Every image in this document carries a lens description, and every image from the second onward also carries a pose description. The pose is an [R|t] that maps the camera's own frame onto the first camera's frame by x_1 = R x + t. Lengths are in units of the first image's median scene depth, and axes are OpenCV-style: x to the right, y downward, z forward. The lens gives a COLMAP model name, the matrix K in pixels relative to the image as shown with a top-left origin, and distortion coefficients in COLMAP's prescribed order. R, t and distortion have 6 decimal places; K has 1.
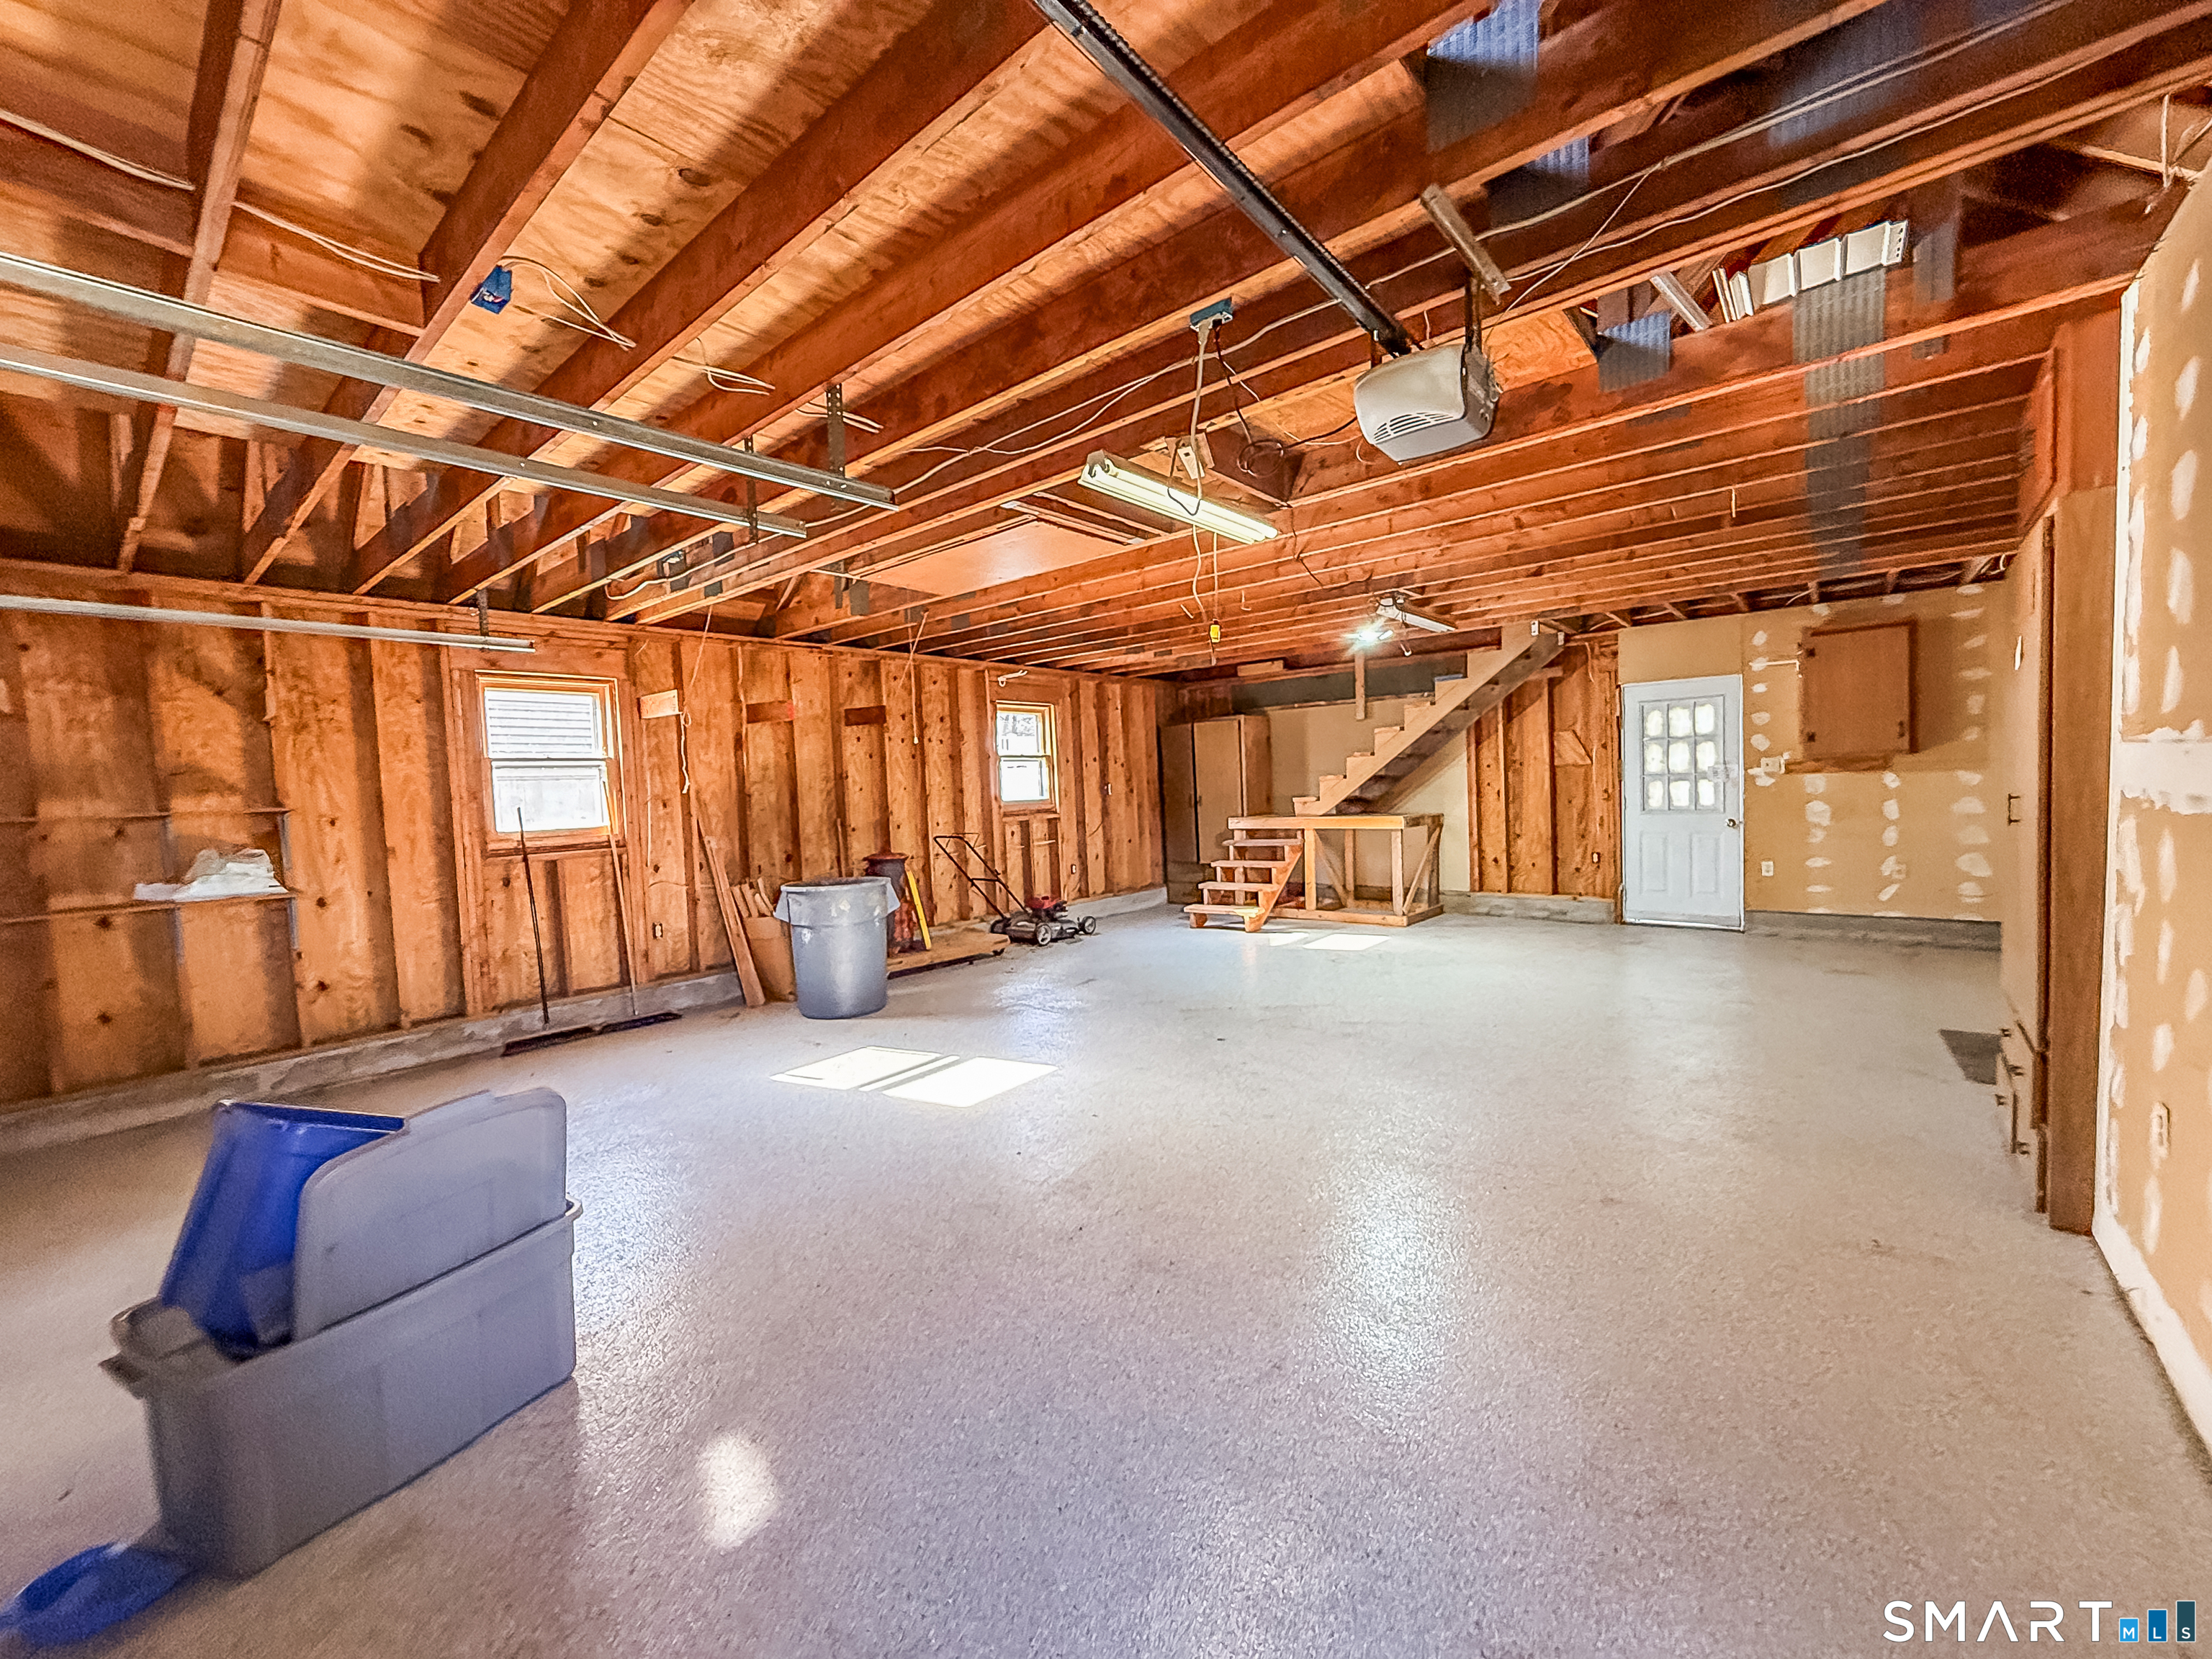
lens RADIAL K [[880.8, 0, 1101.3], [0, 880.8, 833.3], [0, 0, 1]] dist [0.001407, 0.000090]
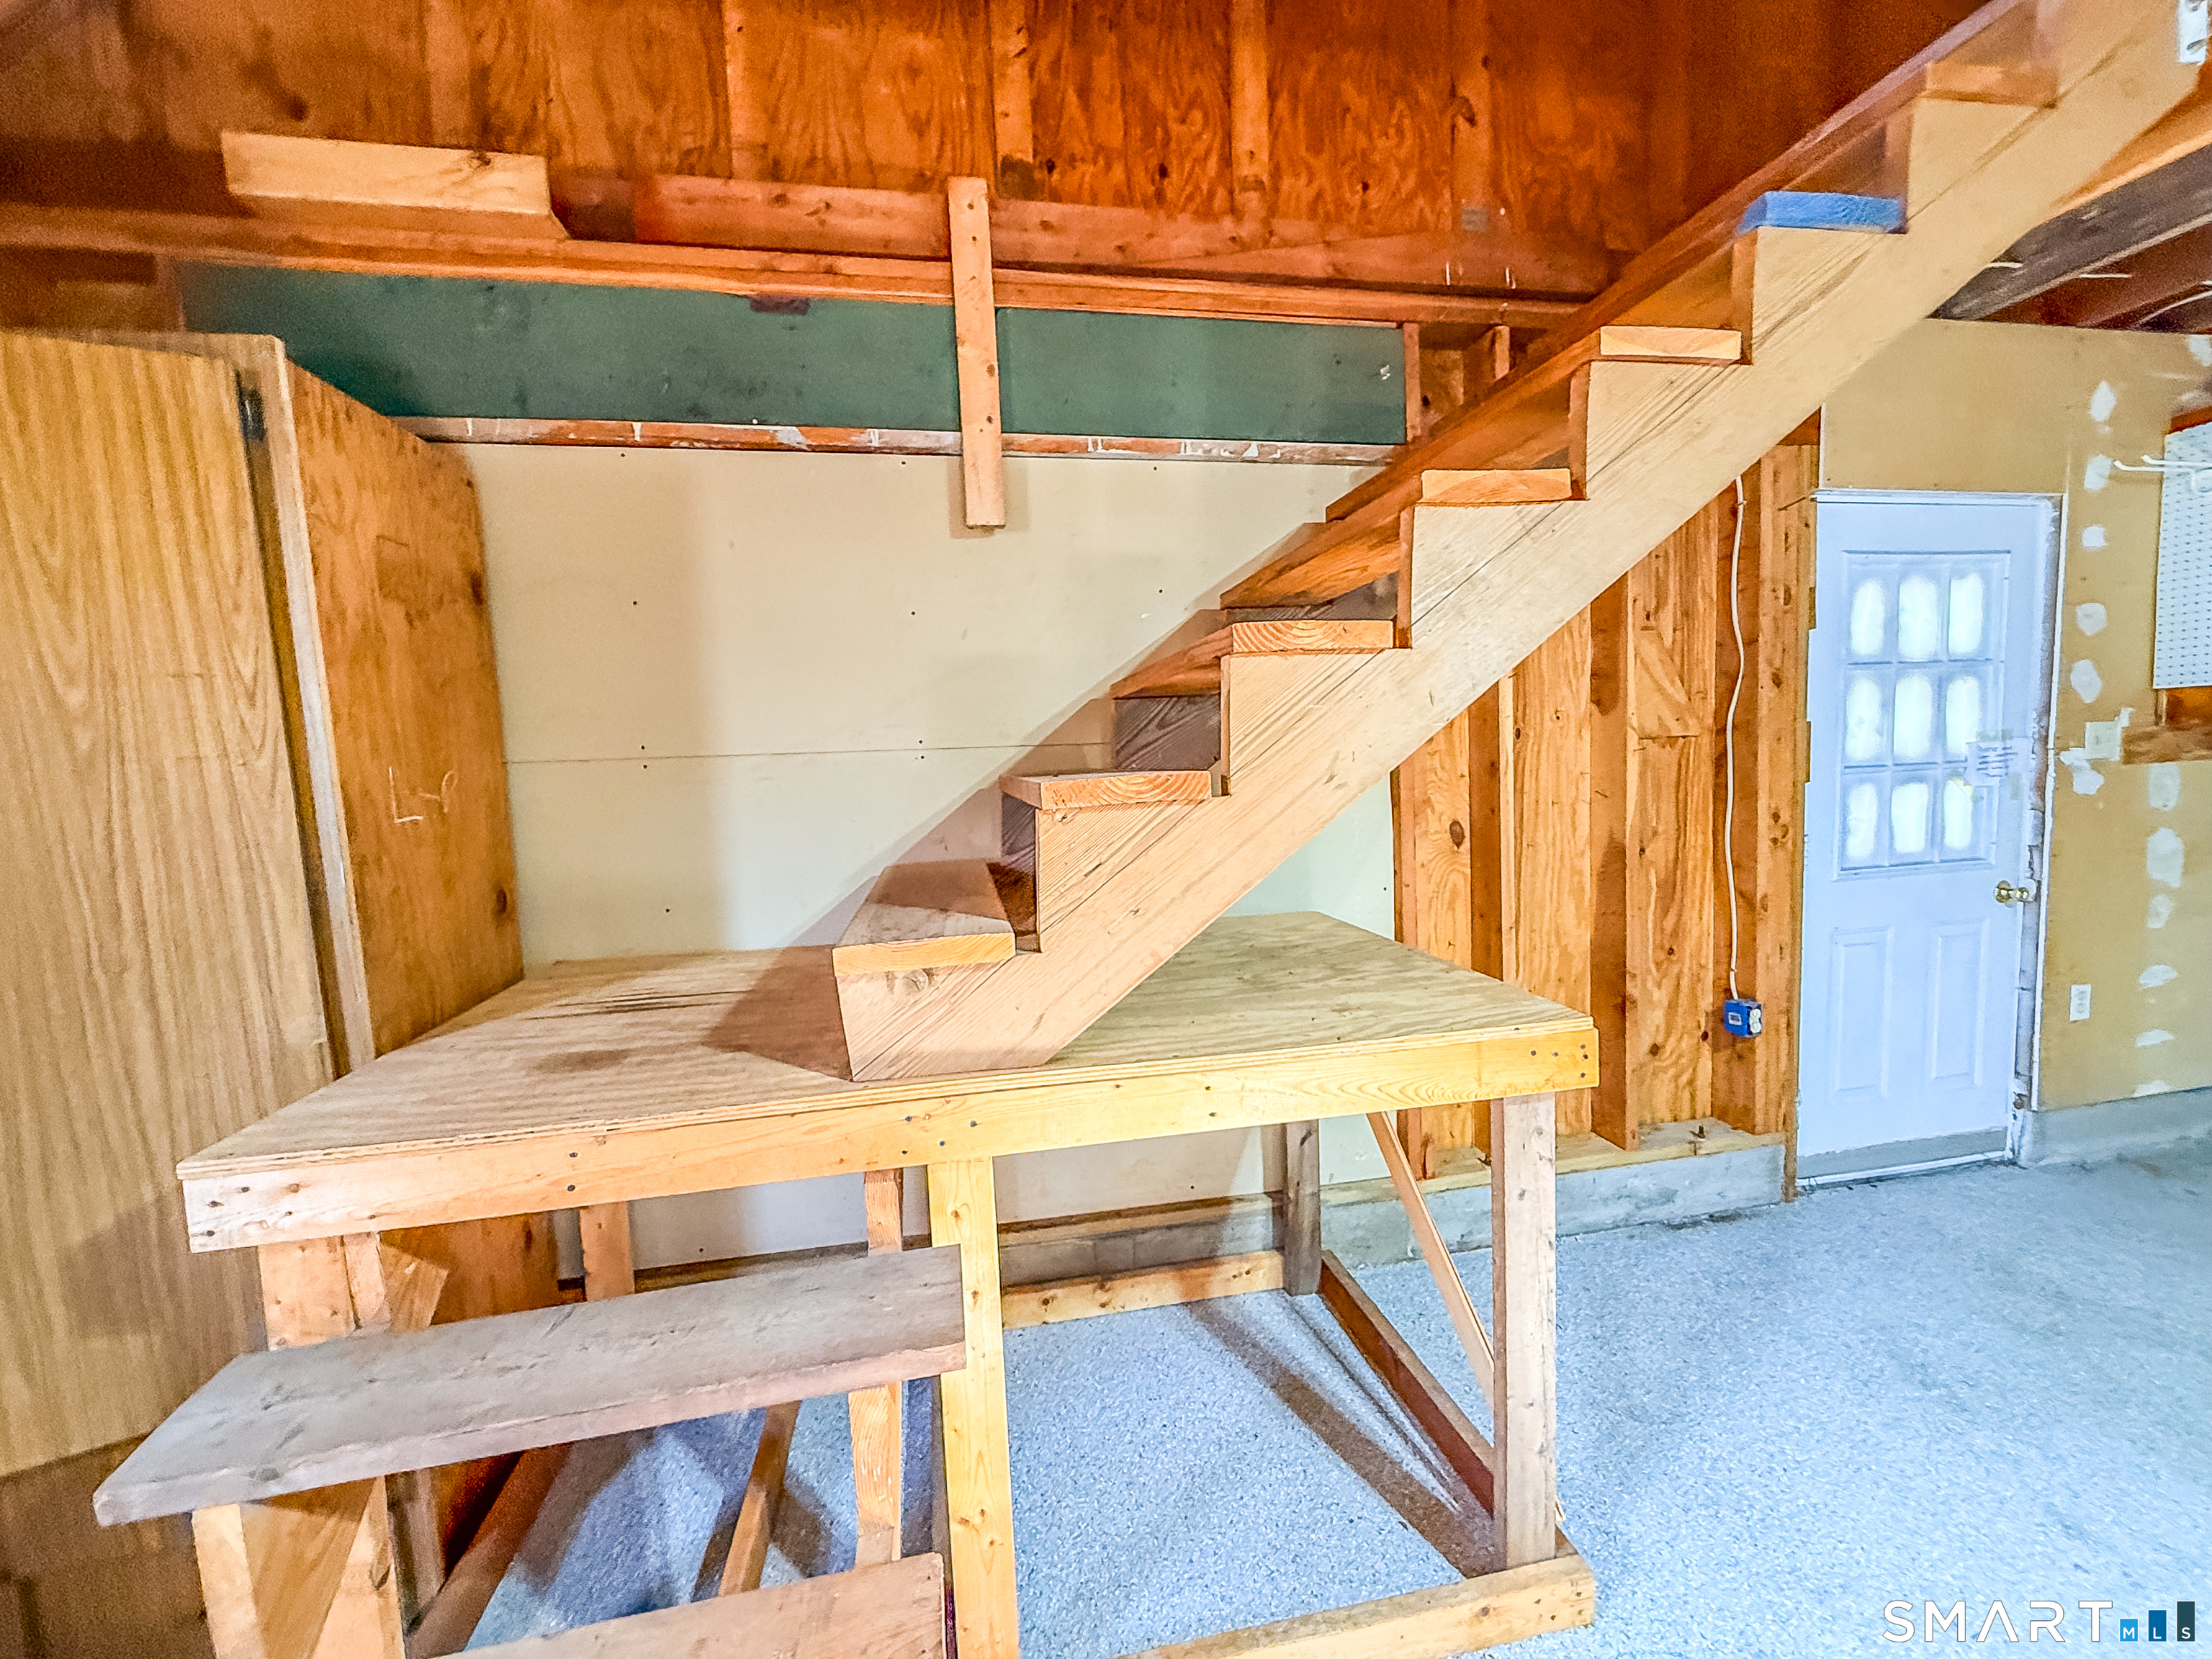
lens RADIAL K [[880.8, 0, 1101.3], [0, 880.8, 833.3], [0, 0, 1]] dist [0.001407, 0.000090]
pose [[0.632400, -0.055260, 0.772669, 0.173331], [0.054435, 0.998157, 0.026833, -0.070078], [-0.772727, 0.025091, 0.634242, 1.080468]]
